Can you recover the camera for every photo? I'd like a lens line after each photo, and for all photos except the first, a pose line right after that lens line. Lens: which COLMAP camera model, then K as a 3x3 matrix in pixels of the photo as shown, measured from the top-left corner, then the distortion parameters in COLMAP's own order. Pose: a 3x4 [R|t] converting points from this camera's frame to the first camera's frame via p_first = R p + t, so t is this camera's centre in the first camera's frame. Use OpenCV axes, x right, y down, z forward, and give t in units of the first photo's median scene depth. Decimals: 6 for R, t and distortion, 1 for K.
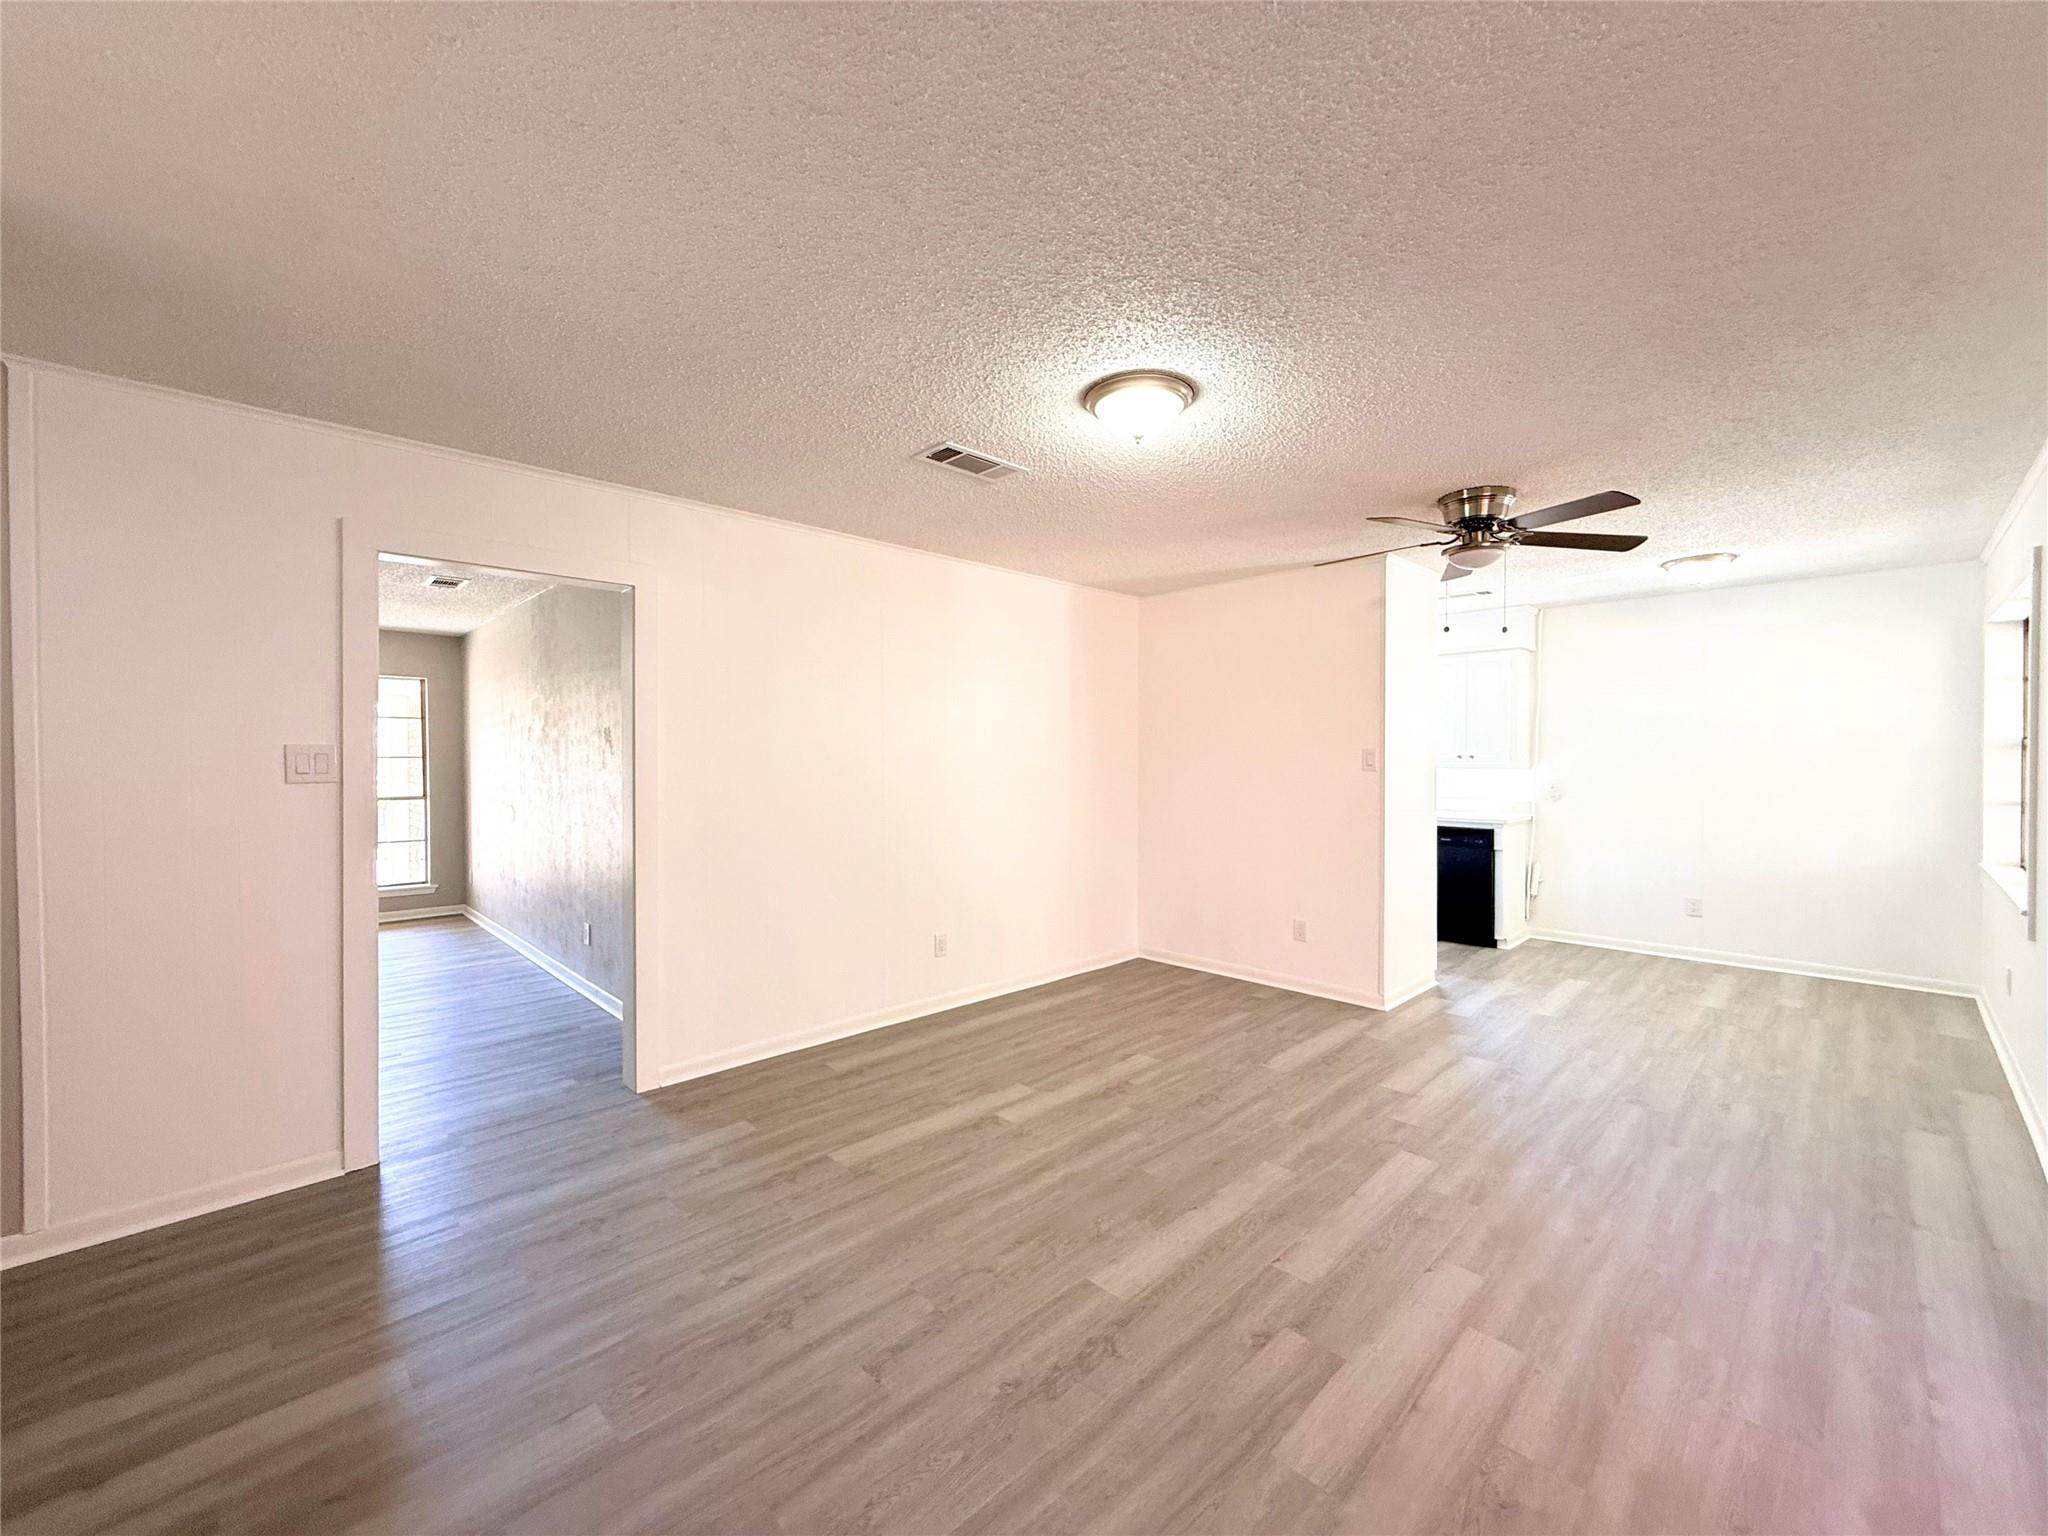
lens RADIAL K [[818.1, 0, 1024.0], [0, 818.1, 768.0], [0, 0, 1]] dist [0.001324, 0.000157]
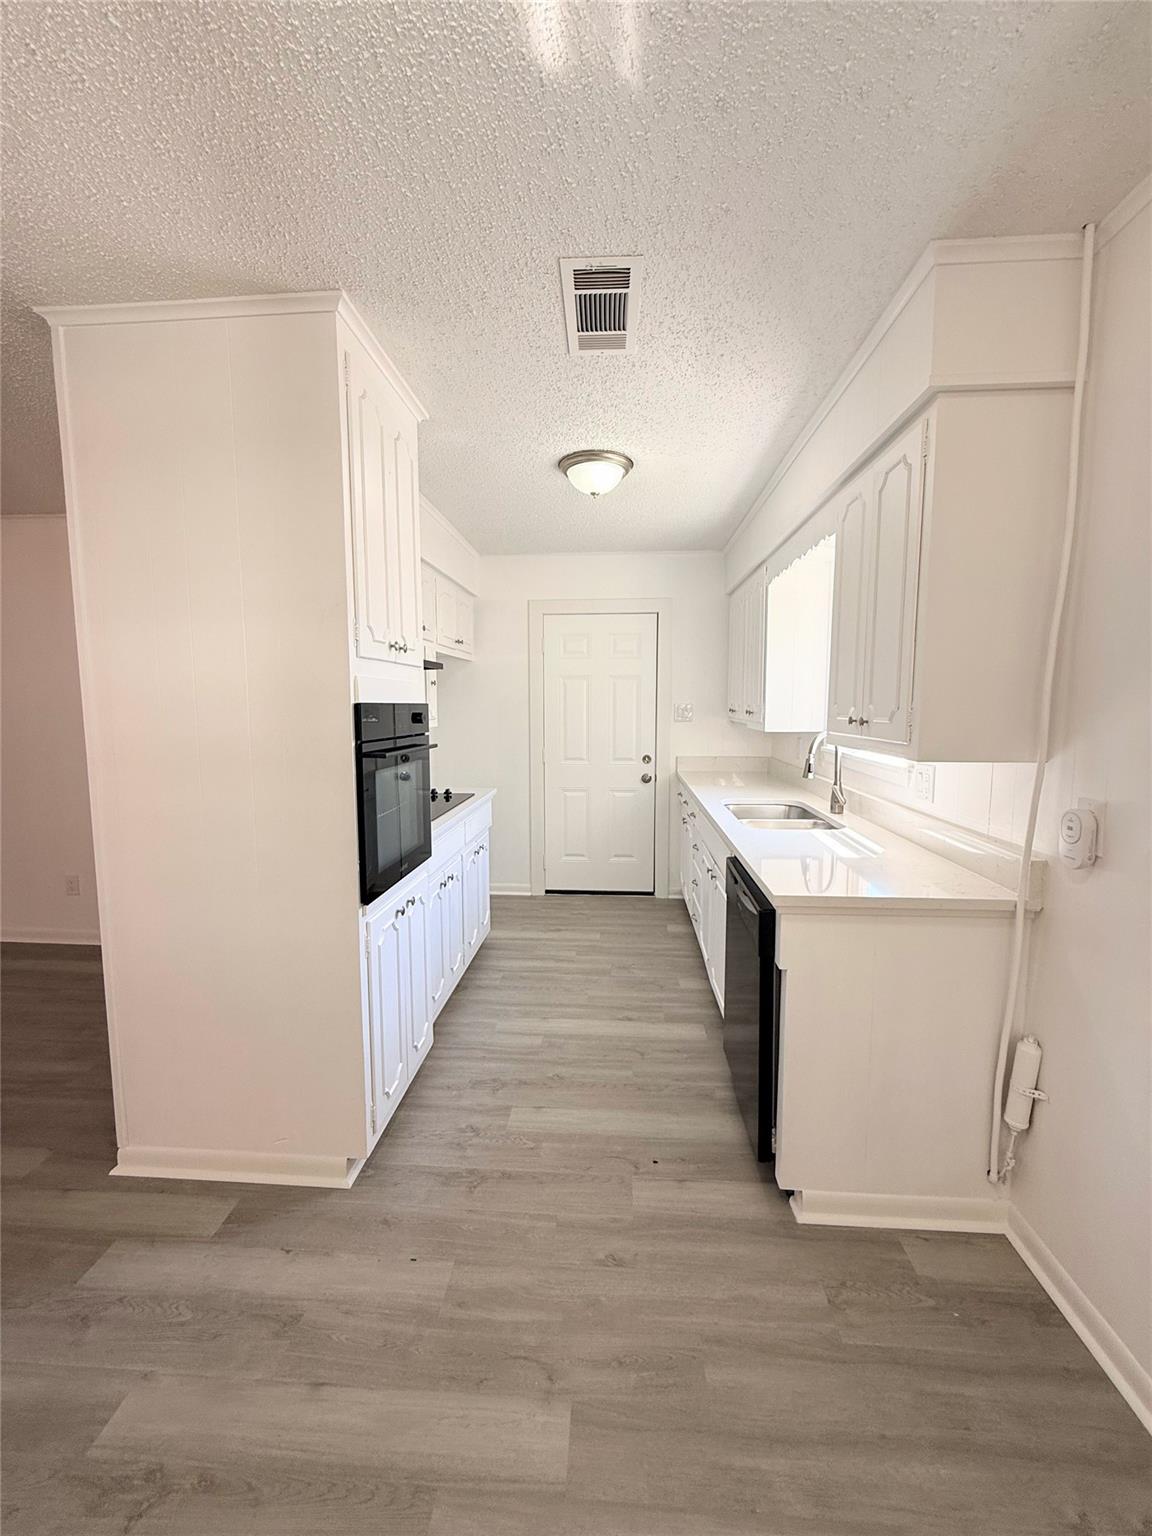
lens RADIAL K [[617.6, 0, 576.0], [0, 617.6, 768.0], [0, 0, 1]] dist [0.001310, 0.000357]
pose [[0.667043, 0.079878, -0.740725, 1.249297], [-0.013753, 0.995387, 0.094955, -0.031107], [0.744893, -0.053152, 0.665064, 1.281383]]
